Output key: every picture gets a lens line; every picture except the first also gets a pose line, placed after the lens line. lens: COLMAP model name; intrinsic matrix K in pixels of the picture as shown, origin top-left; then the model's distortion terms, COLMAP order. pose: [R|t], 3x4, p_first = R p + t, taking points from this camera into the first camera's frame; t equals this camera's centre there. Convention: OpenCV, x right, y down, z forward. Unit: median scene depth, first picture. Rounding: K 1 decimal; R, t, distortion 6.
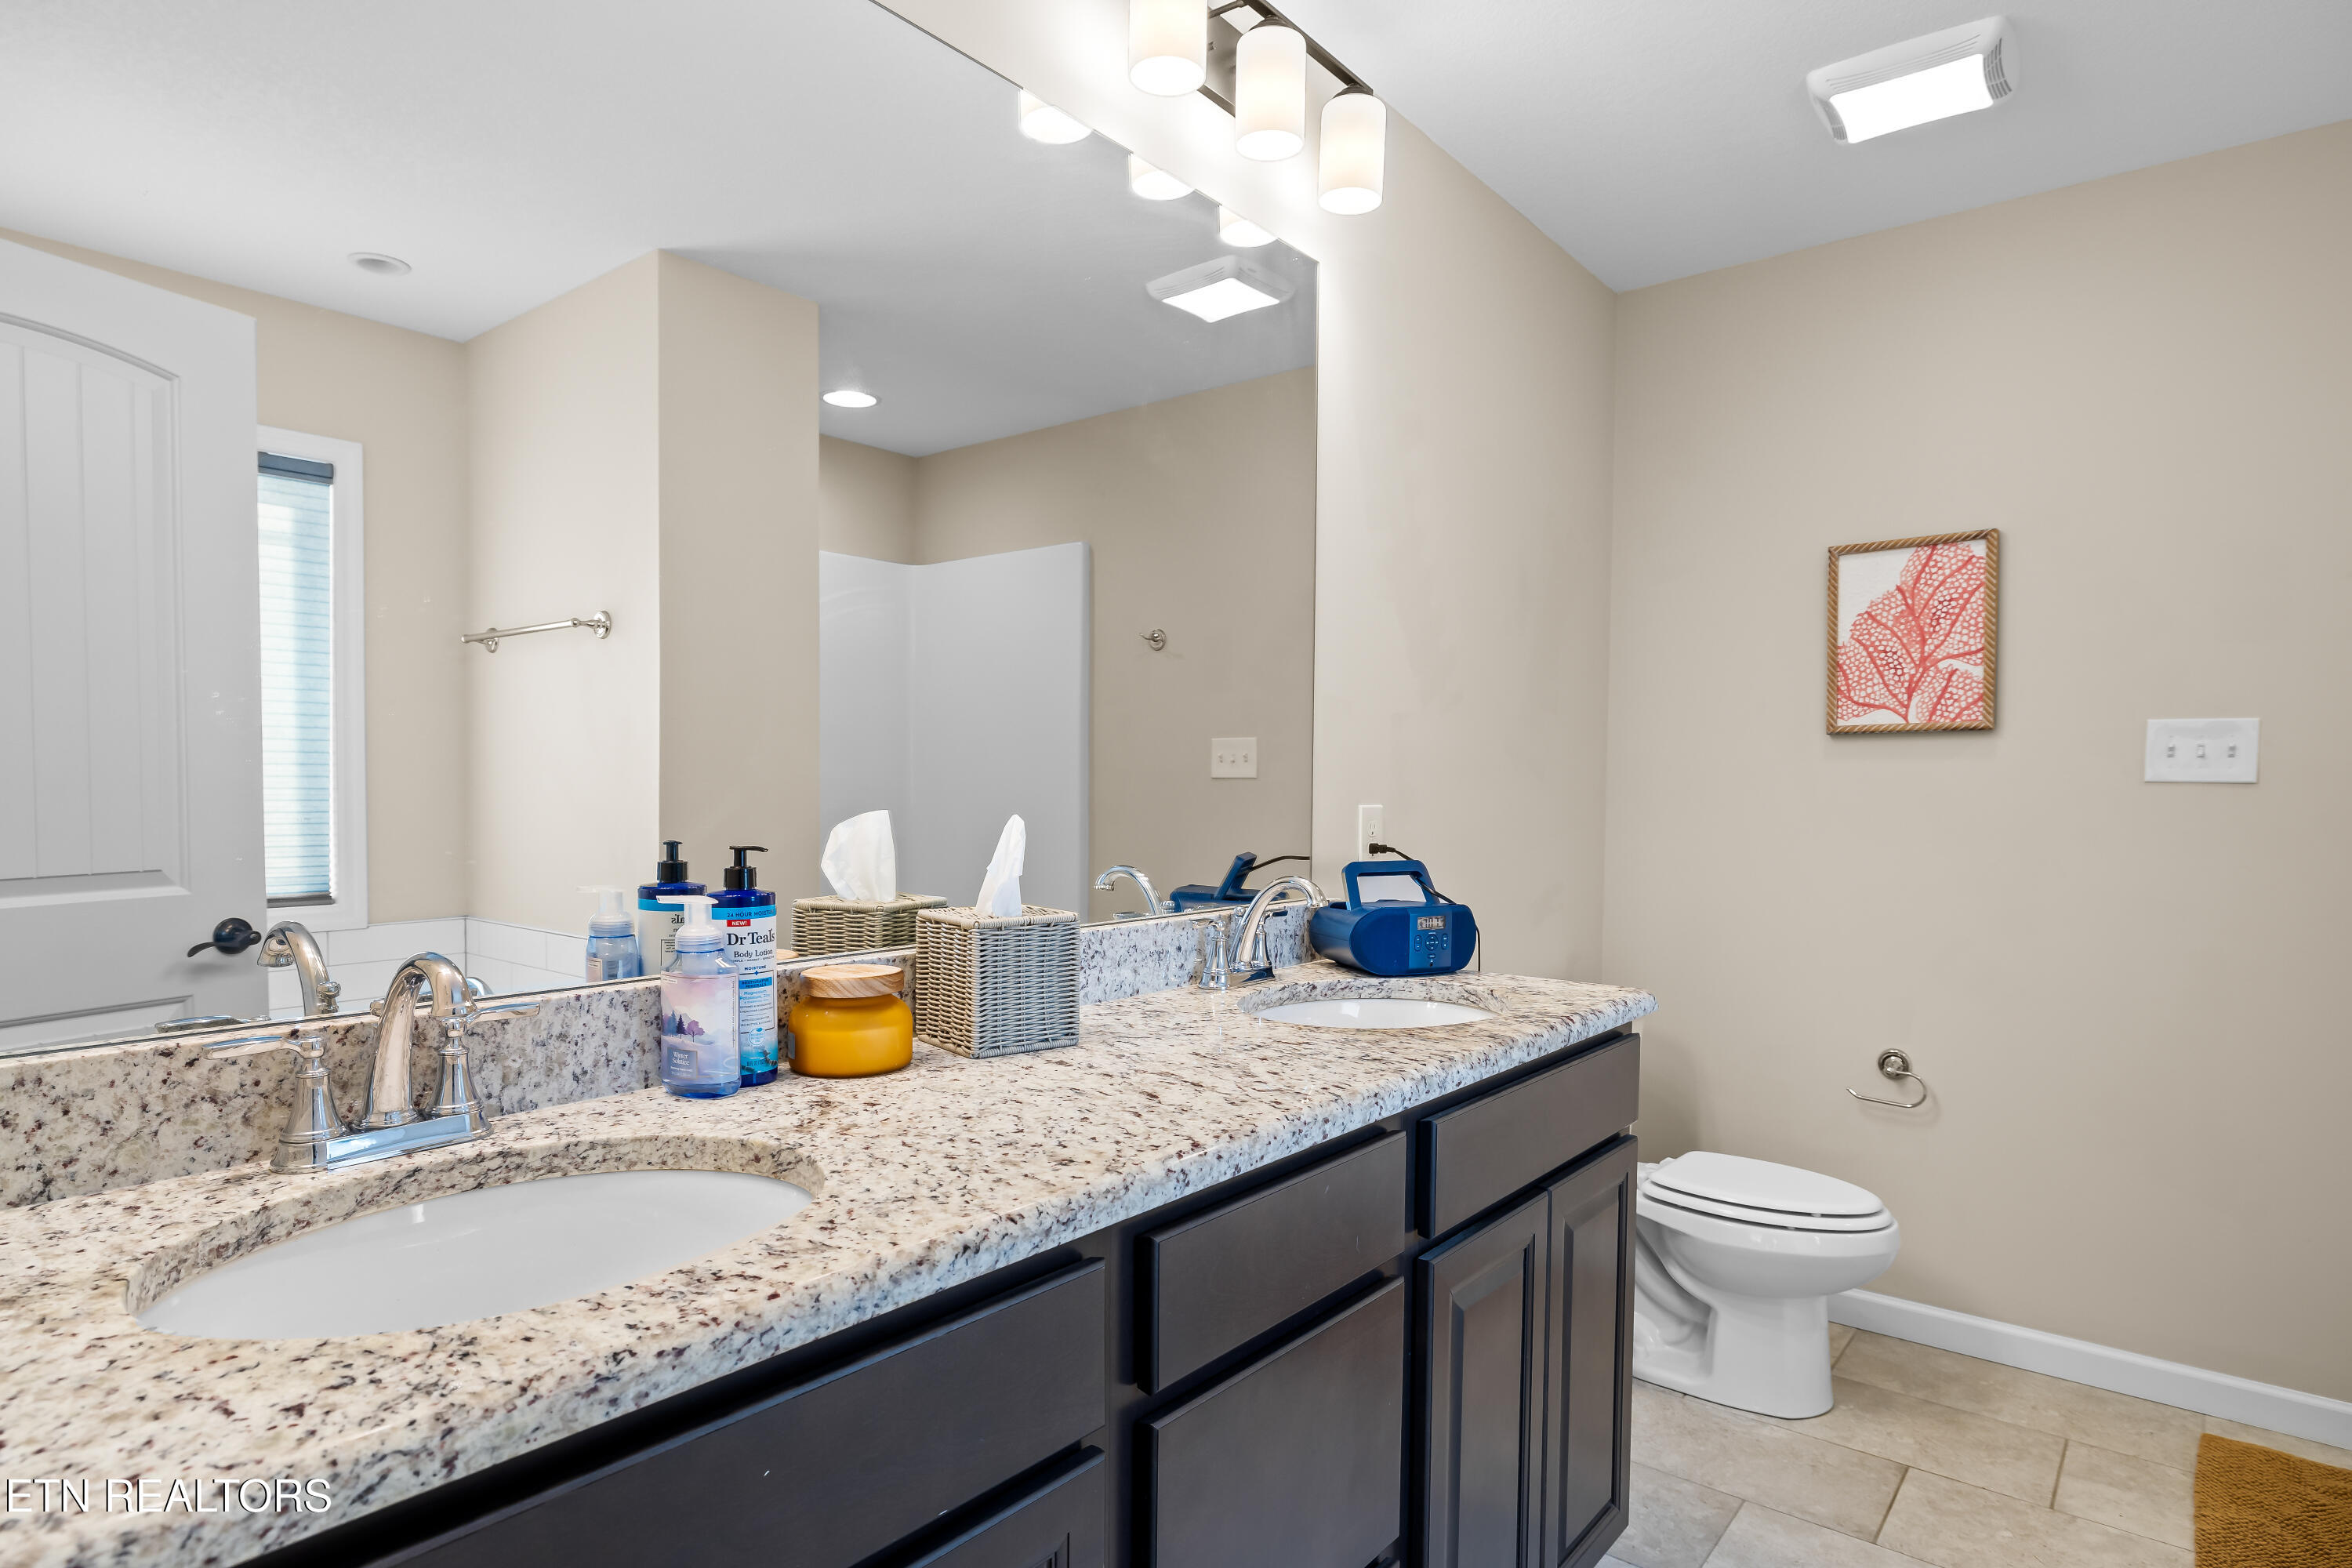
lens RADIAL K [[1283.1, 0, 1177.9], [0, 1283.1, 800.9], [0, 0, 1]] dist [-0.003045, 0.000027]
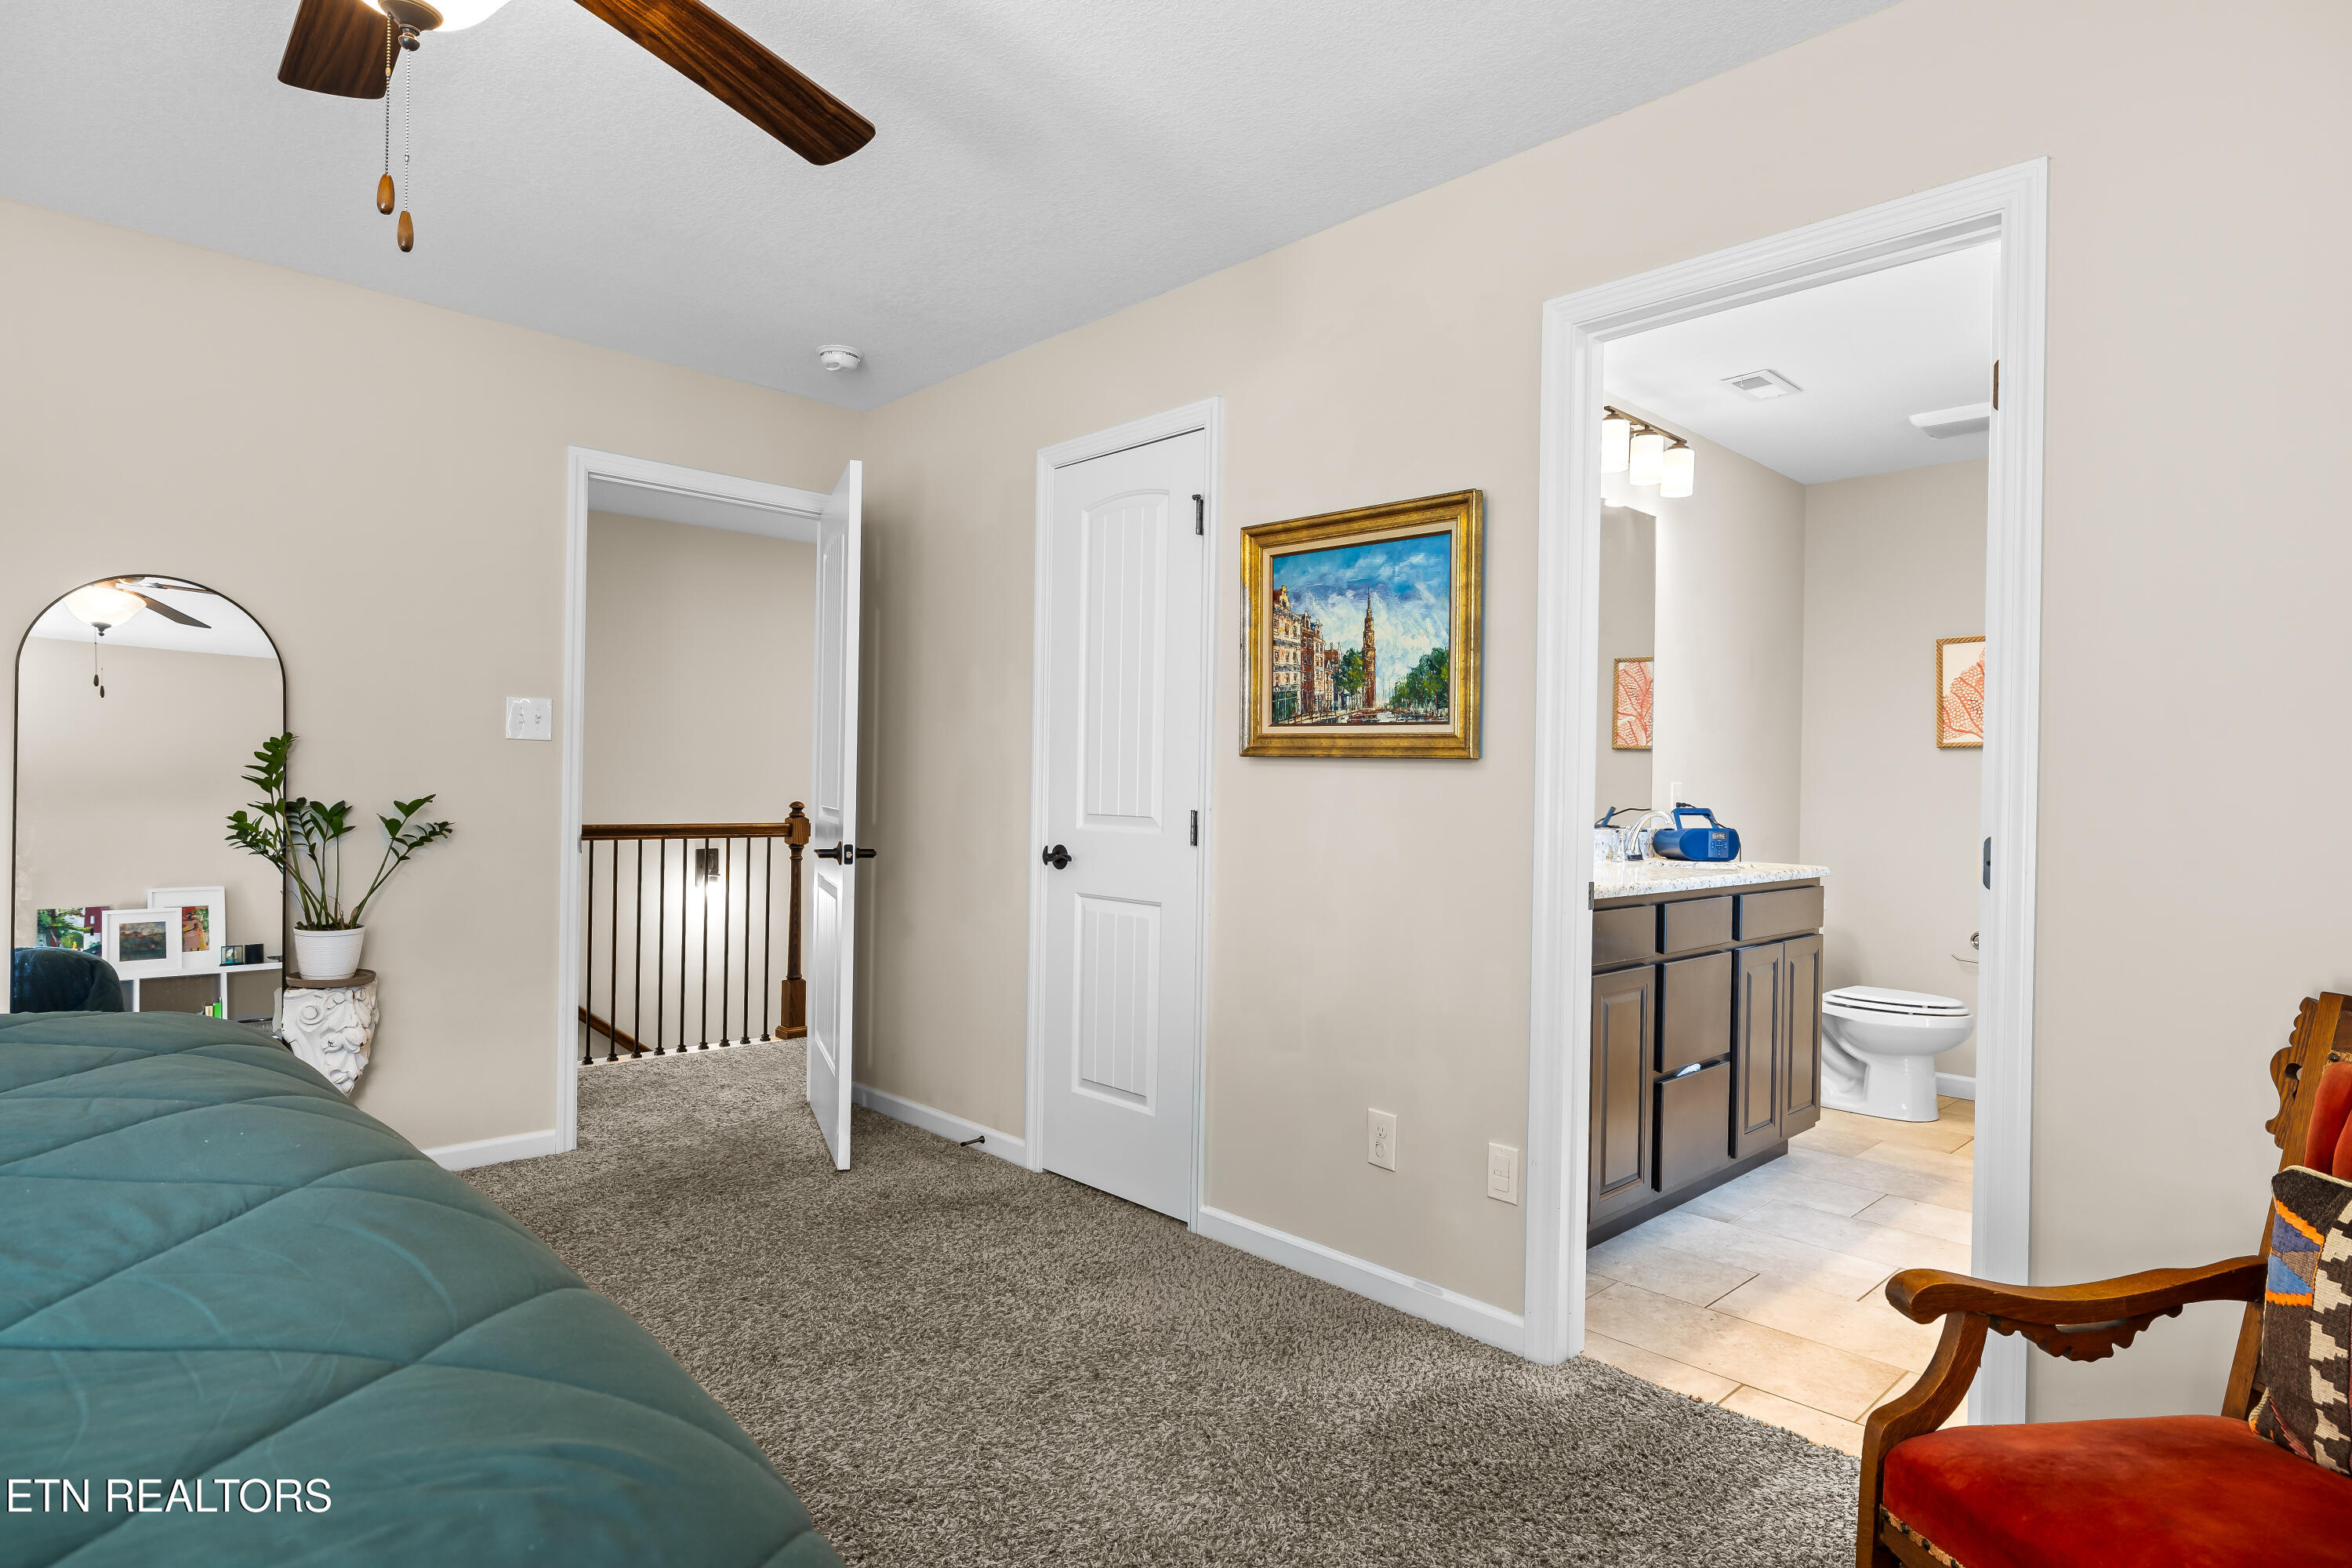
lens RADIAL K [[1283.1, 0, 1169.5], [0, 1283.1, 775.9], [0, 0, 1]] dist [-0.003045, 0.000027]
pose [[0.992715, 0.004704, -0.120391, -0.404309], [-0.008947, 0.999357, -0.034727, 0.071804], [0.120150, 0.035551, 0.992119, -1.089292]]
